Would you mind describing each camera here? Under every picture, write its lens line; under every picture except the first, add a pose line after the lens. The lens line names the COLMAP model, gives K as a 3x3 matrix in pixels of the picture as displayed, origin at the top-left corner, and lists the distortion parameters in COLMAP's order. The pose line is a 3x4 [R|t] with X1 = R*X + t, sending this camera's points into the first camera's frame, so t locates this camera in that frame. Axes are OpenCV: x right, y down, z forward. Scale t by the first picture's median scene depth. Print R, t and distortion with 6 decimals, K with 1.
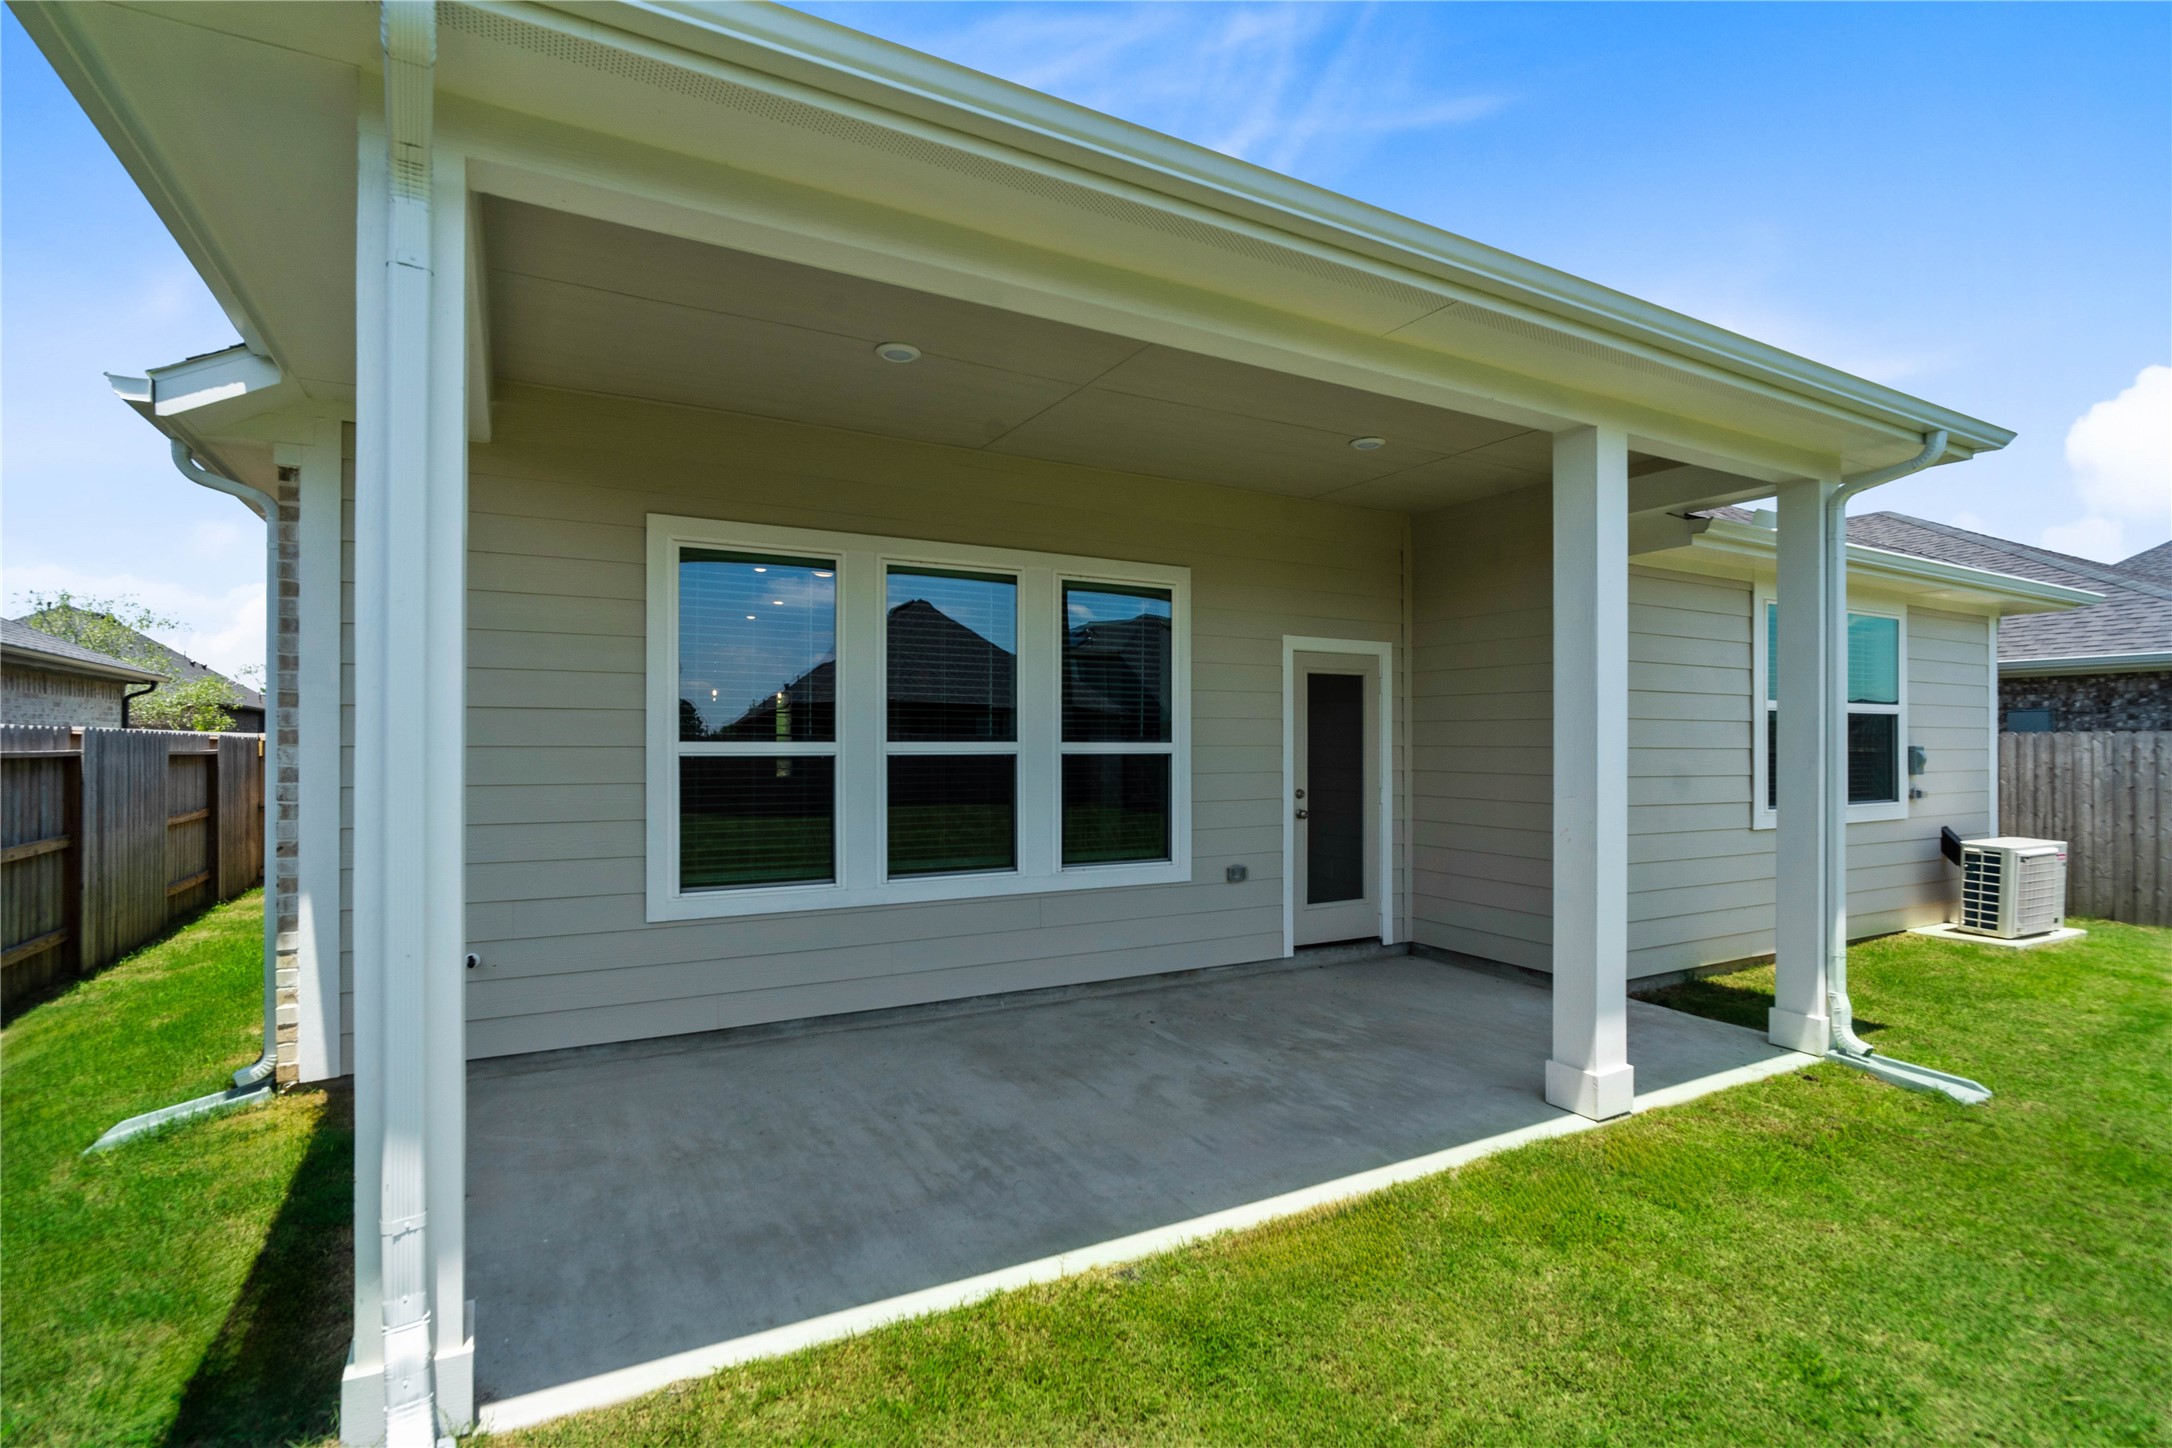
lens RADIAL K [[1030.8, 0, 1089.7], [0, 1030.8, 737.7], [0, 0, 1]] dist [-0.005886, 0.000296]
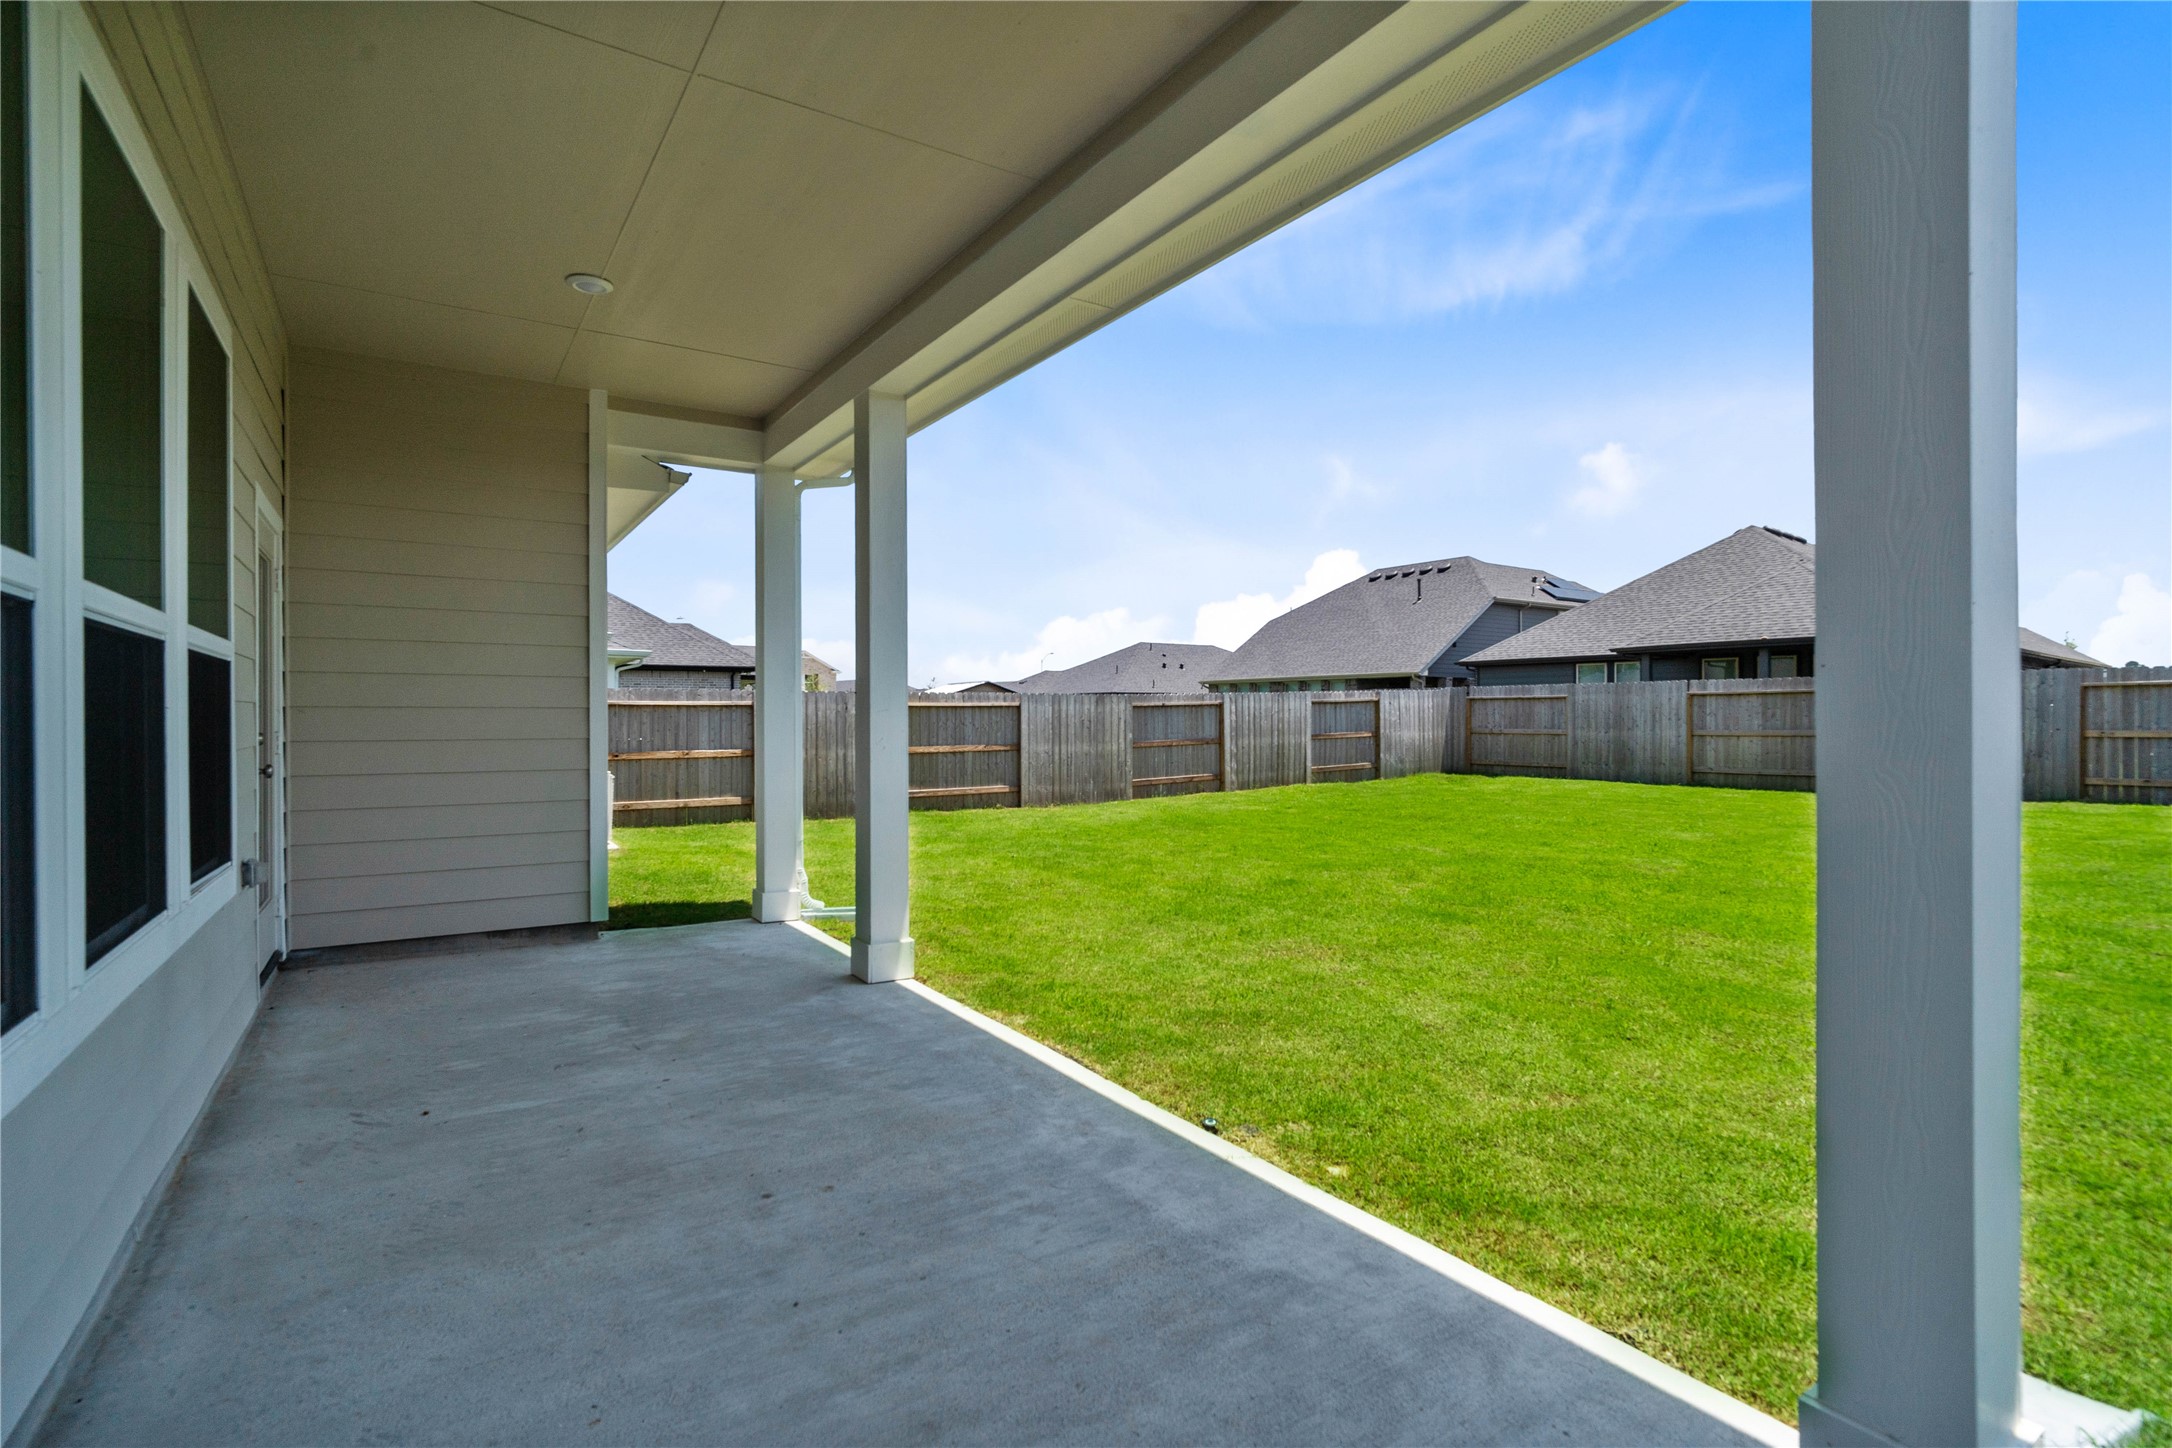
lens RADIAL K [[1030.8, 0, 1089.7], [0, 1030.8, 737.7], [0, 0, 1]] dist [-0.005886, 0.000296]
pose [[-0.075434, -0.024144, 0.996858, -0.578331], [-0.001036, 0.999708, 0.024135, 0.052124], [-0.997150, 0.000788, -0.075437, 0.714735]]
